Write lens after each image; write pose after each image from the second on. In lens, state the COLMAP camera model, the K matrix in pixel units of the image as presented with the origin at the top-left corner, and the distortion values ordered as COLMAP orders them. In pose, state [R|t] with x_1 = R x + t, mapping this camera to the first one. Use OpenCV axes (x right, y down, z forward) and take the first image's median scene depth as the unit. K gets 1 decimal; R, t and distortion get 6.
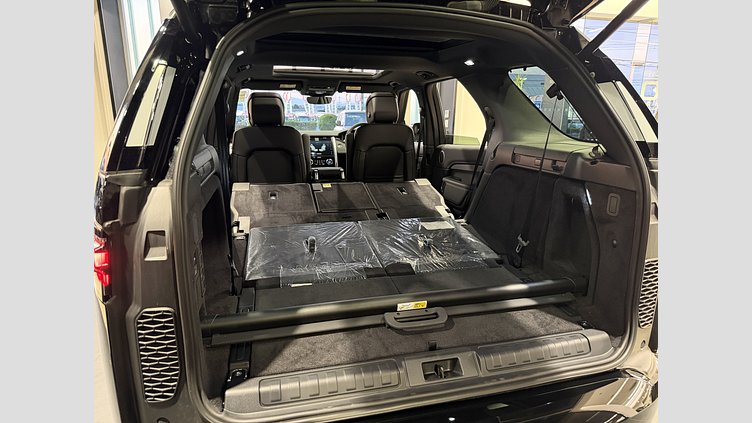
lens RADIAL K [[388.4, 0, 376.0], [0, 388.4, 211.5], [0, 0, 1]] dist [-0.002610, -0.013041]
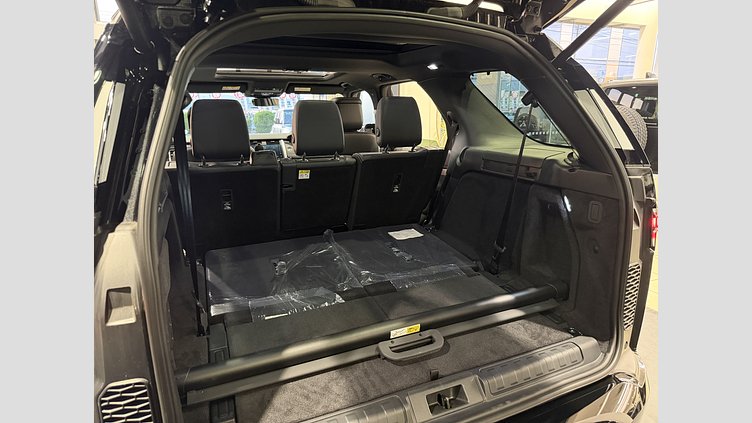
lens RADIAL K [[388.4, 0, 376.0], [0, 388.4, 211.5], [0, 0, 1]] dist [-0.002610, -0.013041]
pose [[0.988320, -0.055463, 0.141942, -0.101233], [0.054176, 0.998448, 0.012914, -0.066982], [-0.142438, -0.005073, 0.989791, 0.085833]]
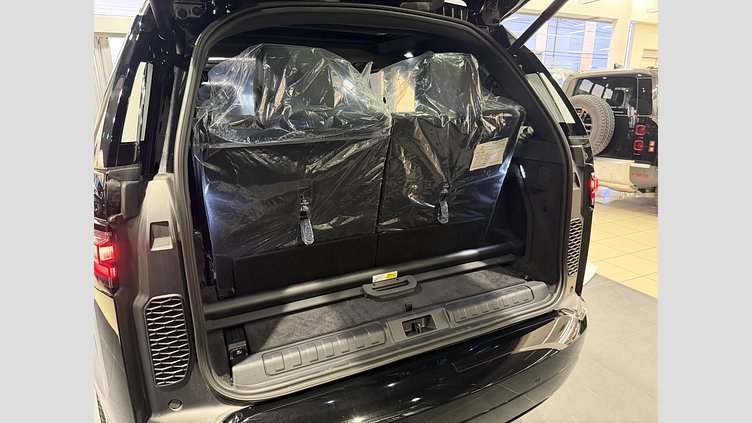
lens RADIAL K [[389.0, 0, 376.0], [0, 389.0, 211.5], [0, 0, 1]] dist [0.029847, -0.066752]
pose [[0.980883, -0.071232, 0.181095, -0.132264], [0.066738, 0.997295, 0.030795, 0.020635], [-0.182799, -0.018121, 0.982983, -0.104905]]
